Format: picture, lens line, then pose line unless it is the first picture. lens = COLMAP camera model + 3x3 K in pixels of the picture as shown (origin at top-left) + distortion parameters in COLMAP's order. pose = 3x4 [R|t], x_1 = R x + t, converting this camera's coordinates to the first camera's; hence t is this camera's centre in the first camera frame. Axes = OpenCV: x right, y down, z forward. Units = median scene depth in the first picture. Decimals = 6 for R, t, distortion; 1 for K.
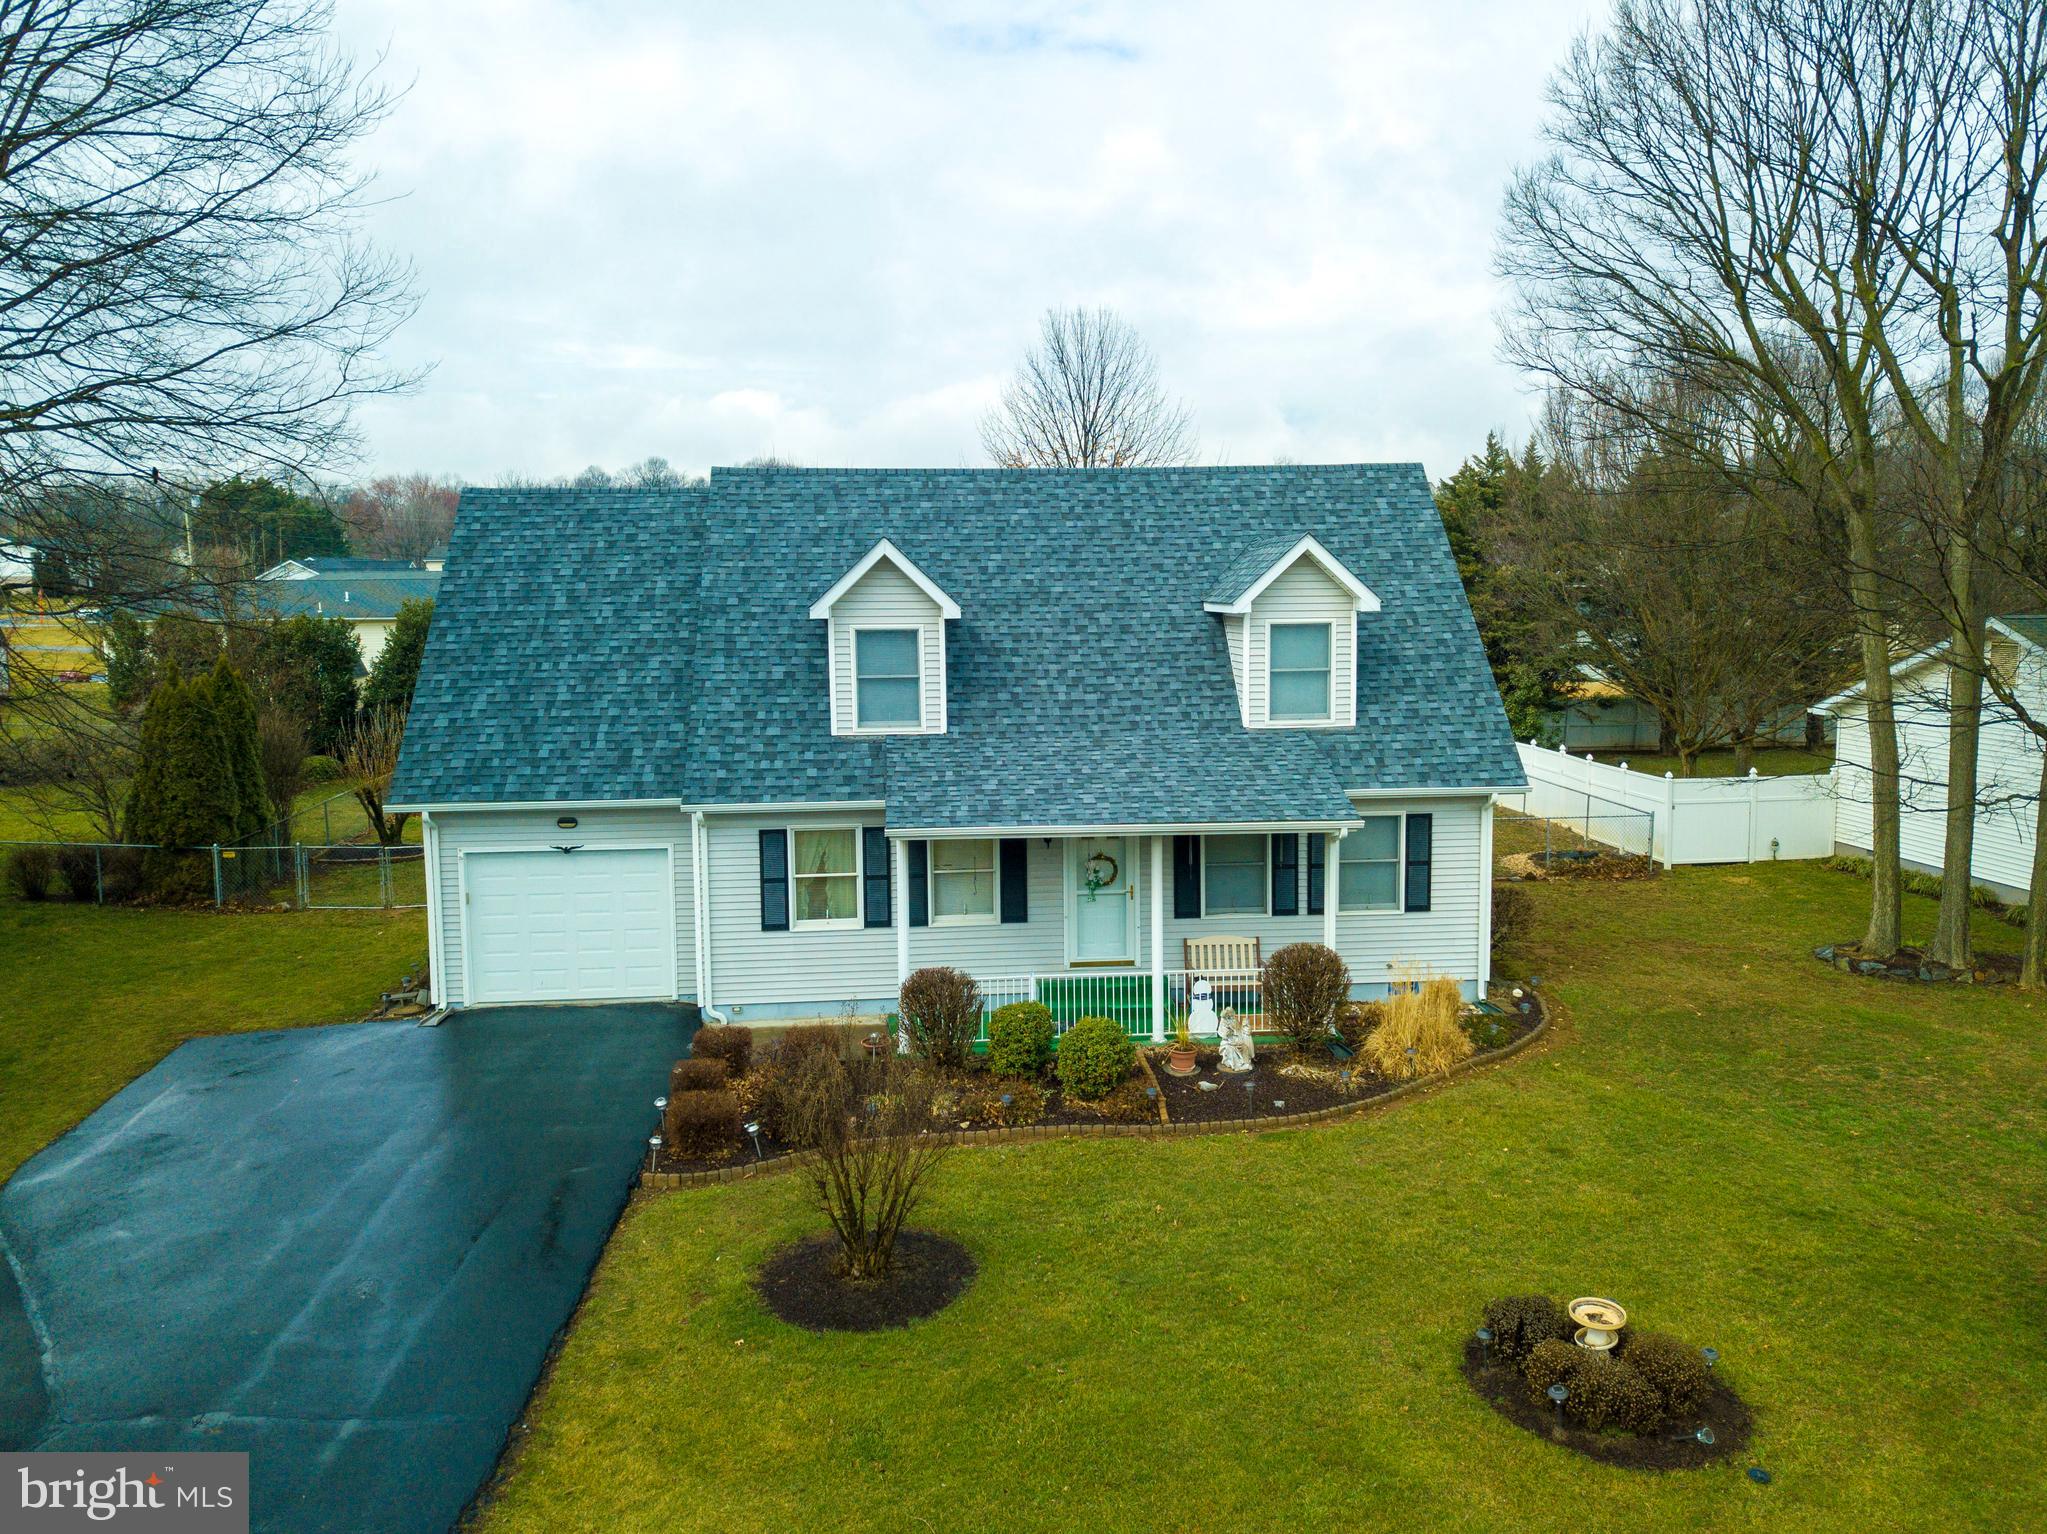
lens RADIAL K [[1565.3, 0, 1041.5], [0, 1565.3, 751.6], [0, 0, 1]] dist [0.006711, 0.001959]
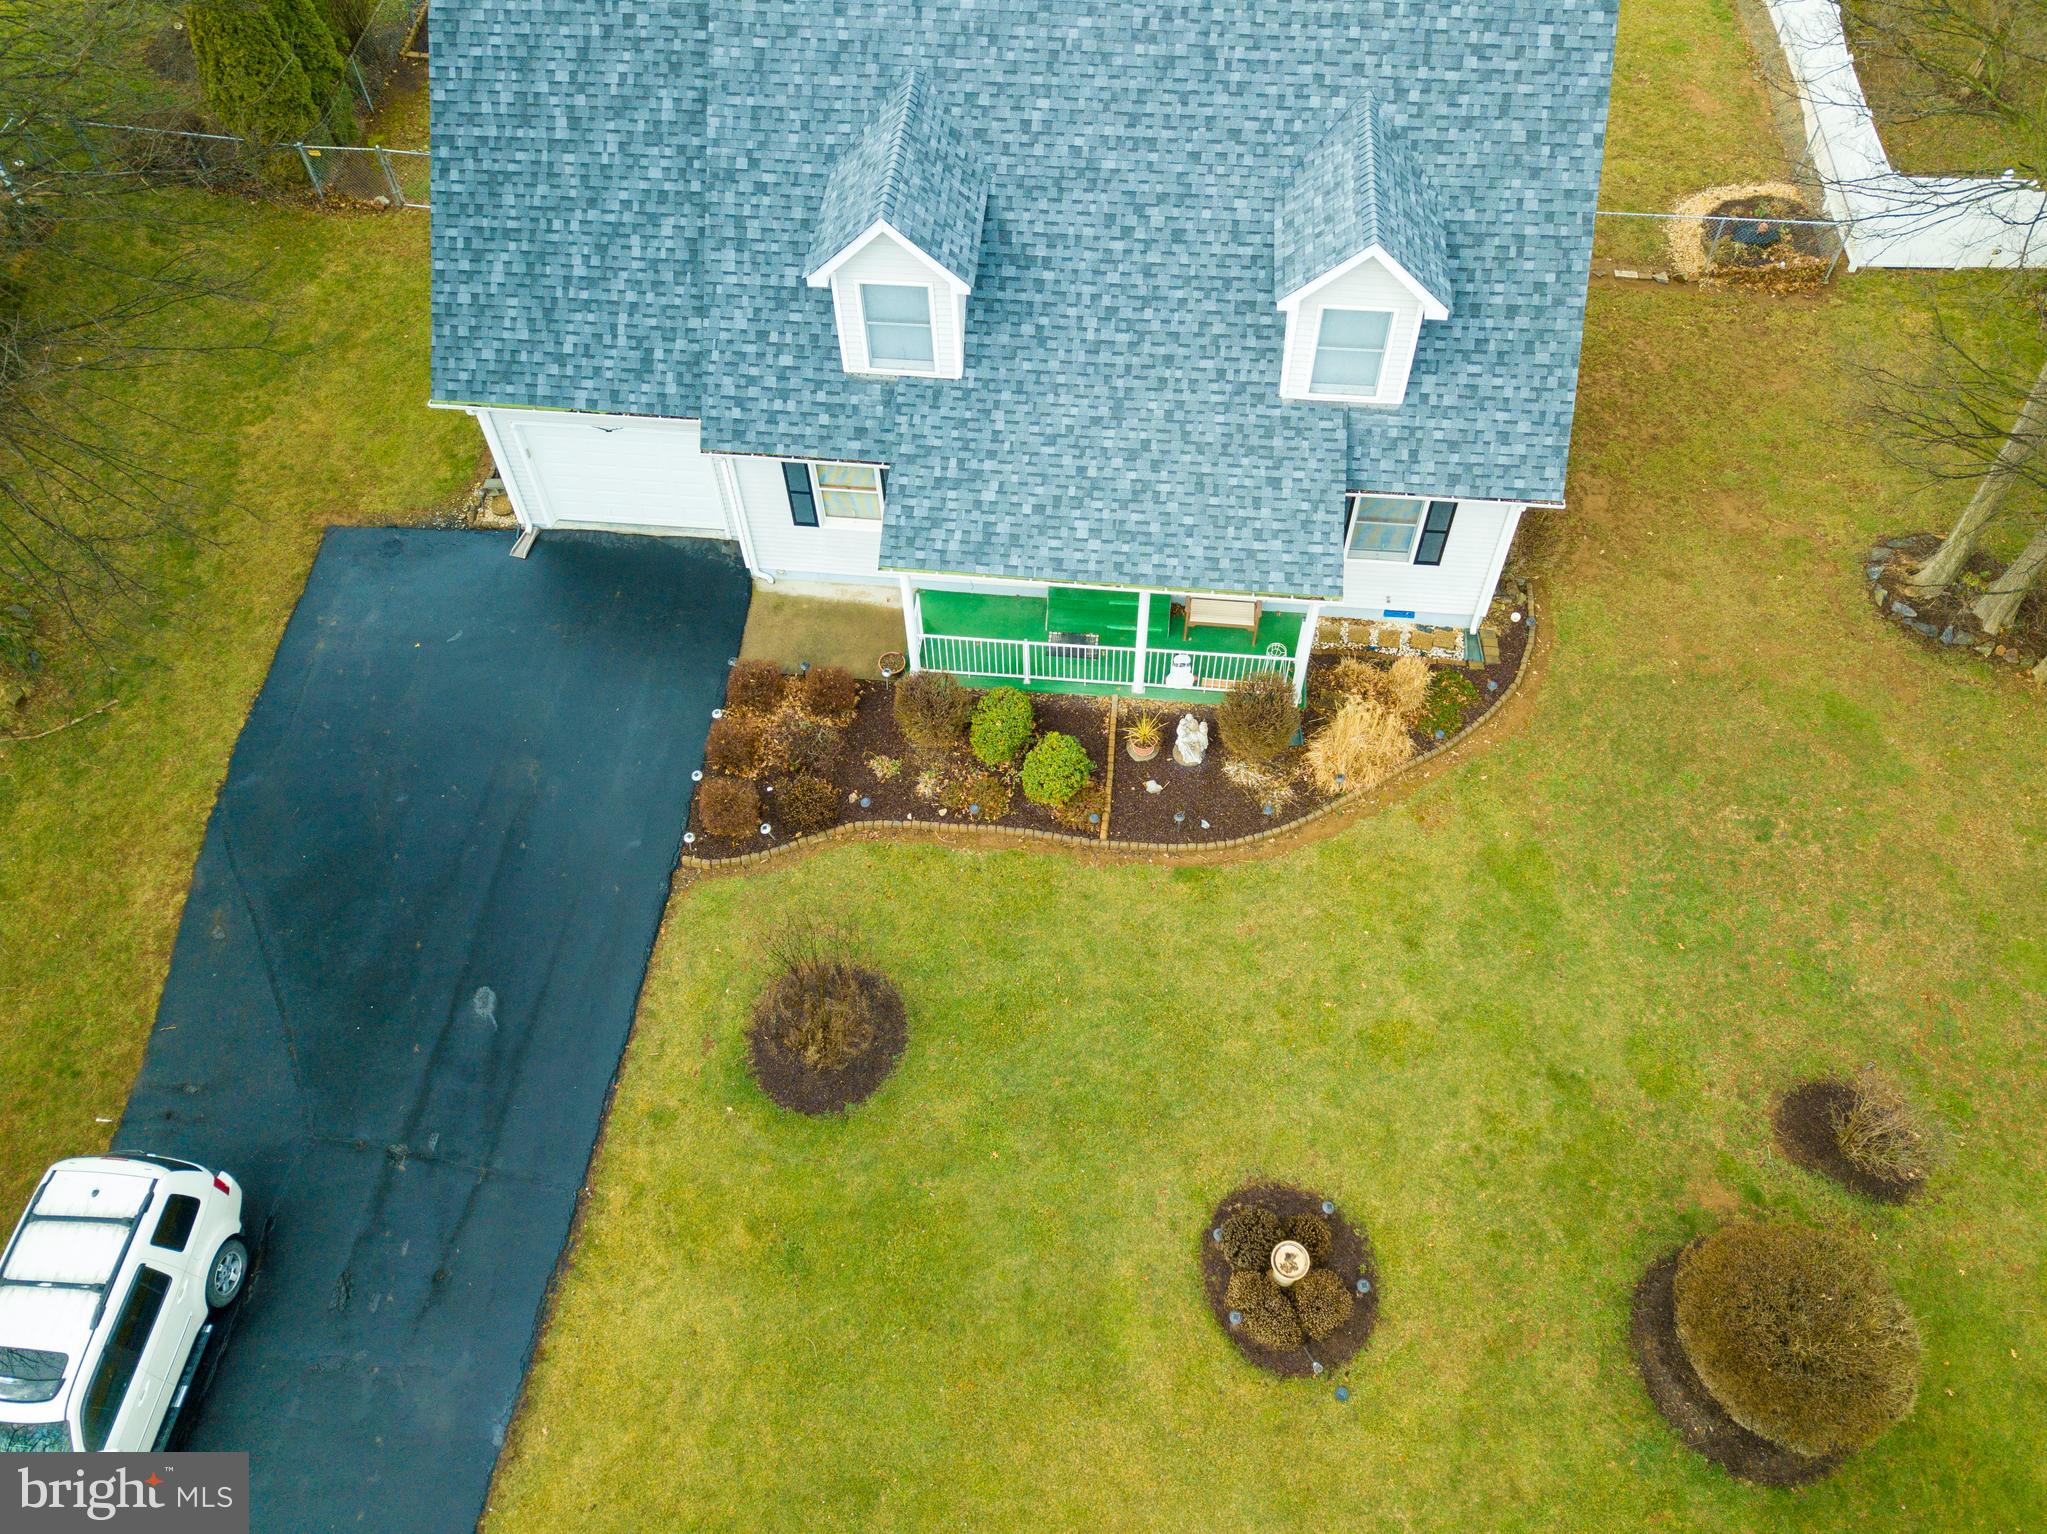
lens RADIAL K [[1565.3, 0, 1041.5], [0, 1565.3, 751.6], [0, 0, 1]] dist [0.006711, 0.001959]
pose [[0.983710, 0.148748, -0.100942, 0.115397], [-0.022702, 0.659825, 0.751076, -0.570537], [0.178325, -0.736549, 0.652453, 0.205410]]
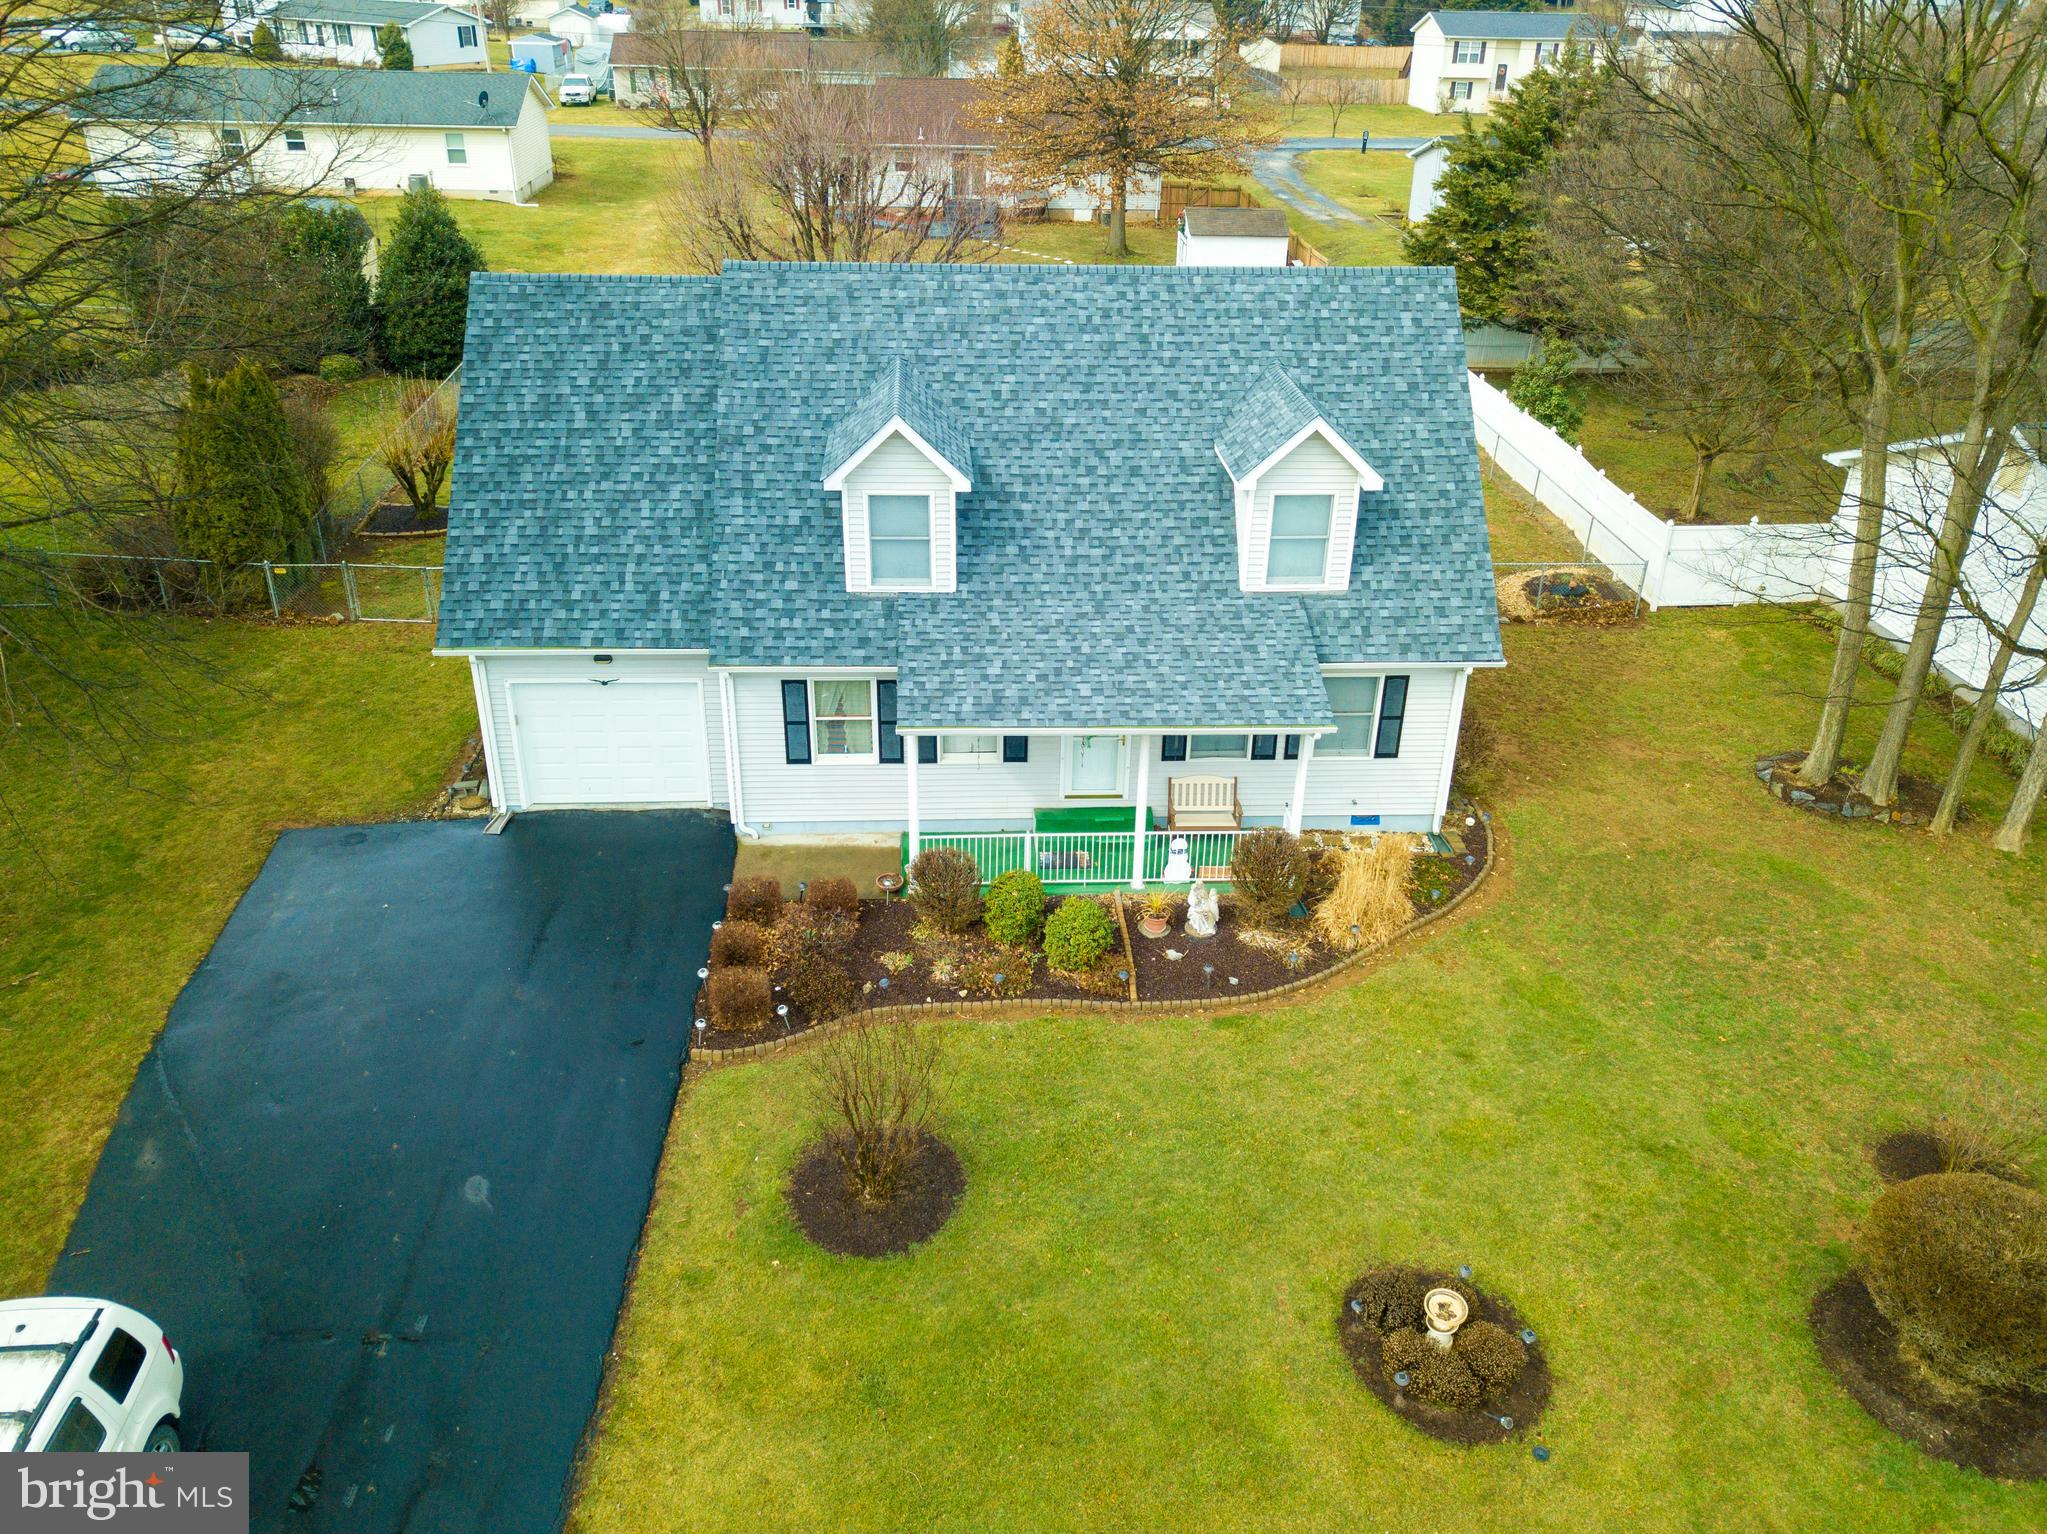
lens RADIAL K [[1565.3, 0, 1041.5], [0, 1565.3, 751.6], [0, 0, 1]] dist [0.006711, 0.001959]
pose [[0.999117, 0.040887, -0.009637, 0.010989], [-0.034606, 0.931177, 0.362922, -0.287516], [0.023812, -0.362269, 0.931770, -0.018270]]
